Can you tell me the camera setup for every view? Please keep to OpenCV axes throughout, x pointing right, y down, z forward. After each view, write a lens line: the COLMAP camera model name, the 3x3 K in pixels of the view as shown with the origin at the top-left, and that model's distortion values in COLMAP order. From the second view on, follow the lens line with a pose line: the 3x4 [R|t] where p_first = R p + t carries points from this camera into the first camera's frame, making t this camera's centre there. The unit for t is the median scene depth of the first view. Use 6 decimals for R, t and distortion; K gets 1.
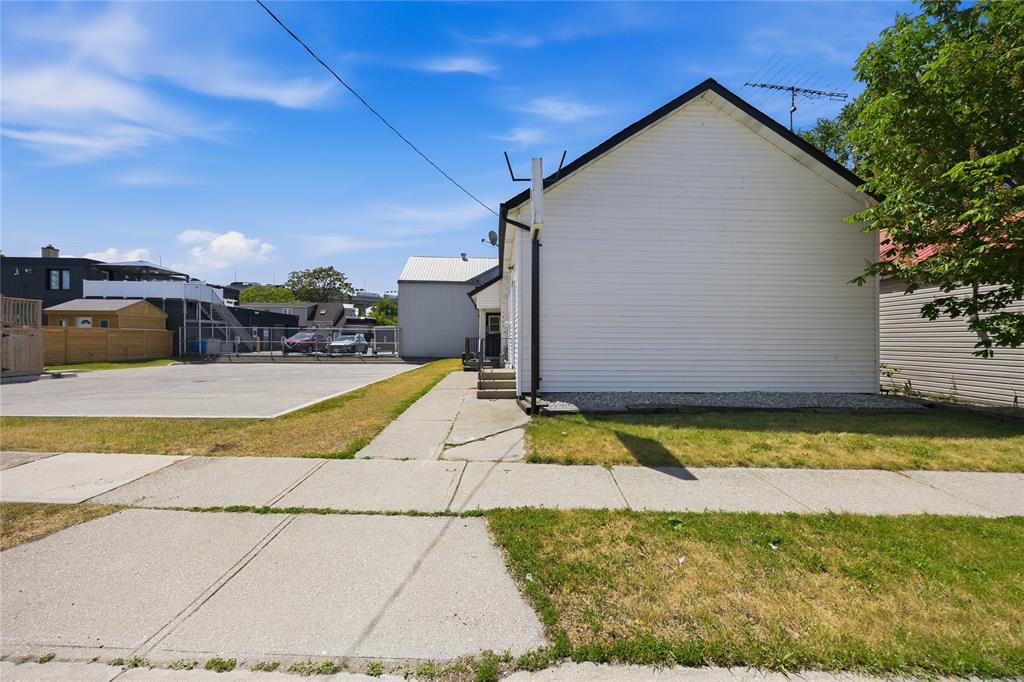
lens RADIAL K [[397.6, 0, 508.8], [0, 397.6, 341.9], [0, 0, 1]] dist [0.003109, 0.000205]
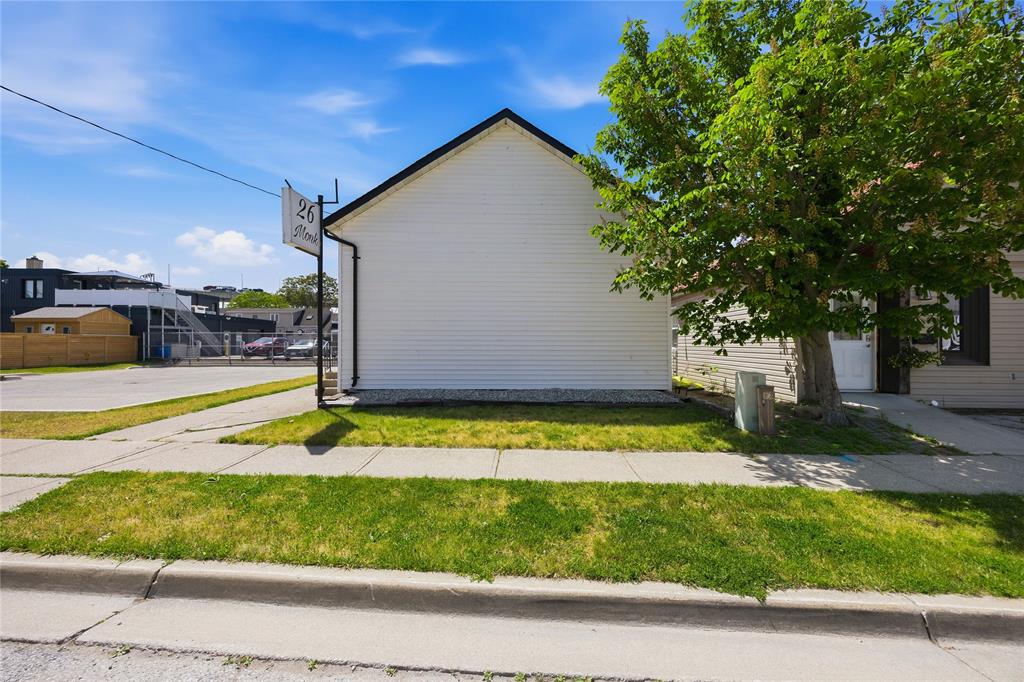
lens RADIAL K [[397.6, 0, 511.6], [0, 397.6, 339.8], [0, 0, 1]] dist [0.003109, 0.000205]
pose [[0.999719, -0.006110, -0.022889, 0.173516], [0.005799, 0.999890, -0.013625, 0.001649], [0.022970, 0.013488, 0.999645, -0.034900]]
